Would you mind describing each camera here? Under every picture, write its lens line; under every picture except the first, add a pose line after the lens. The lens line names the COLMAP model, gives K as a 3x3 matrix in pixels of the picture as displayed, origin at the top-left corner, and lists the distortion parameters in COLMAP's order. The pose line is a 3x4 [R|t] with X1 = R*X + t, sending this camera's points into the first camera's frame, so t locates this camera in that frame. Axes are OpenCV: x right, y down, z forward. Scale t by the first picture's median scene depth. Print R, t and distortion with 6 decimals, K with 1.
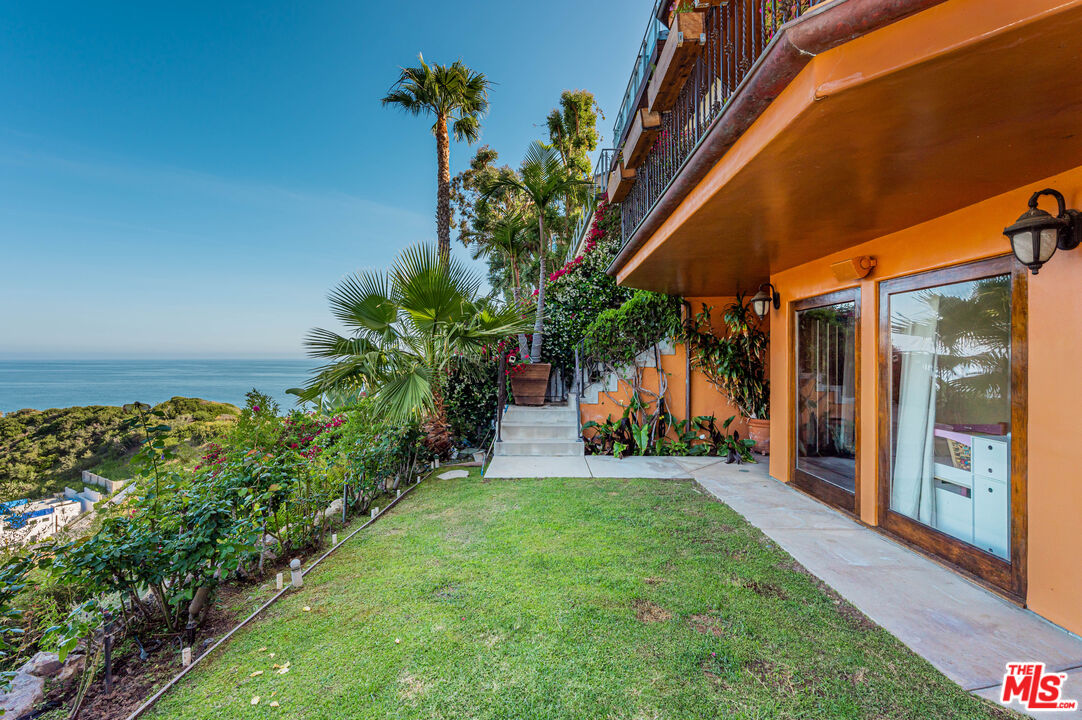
lens RADIAL K [[459.1, 0, 541.0], [0, 459.1, 360.0], [0, 0, 1]] dist [-0.000738, 0.000007]
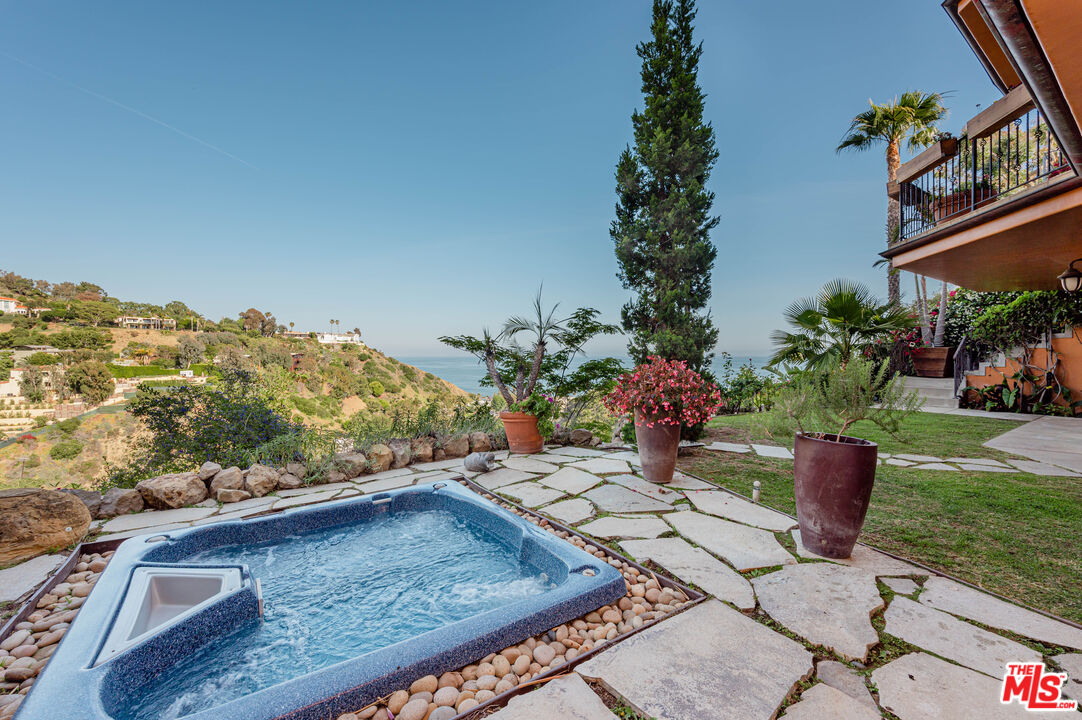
lens RADIAL K [[439.5, 0, 541.0], [0, 439.5, 360.0], [0, 0, 1]] dist [-0.000815, -0.000193]
pose [[0.560552, 0.010126, -0.828057, 0.462906], [-0.000844, 0.999932, 0.011656, 0.034790], [0.828119, -0.005835, 0.560522, -0.815341]]
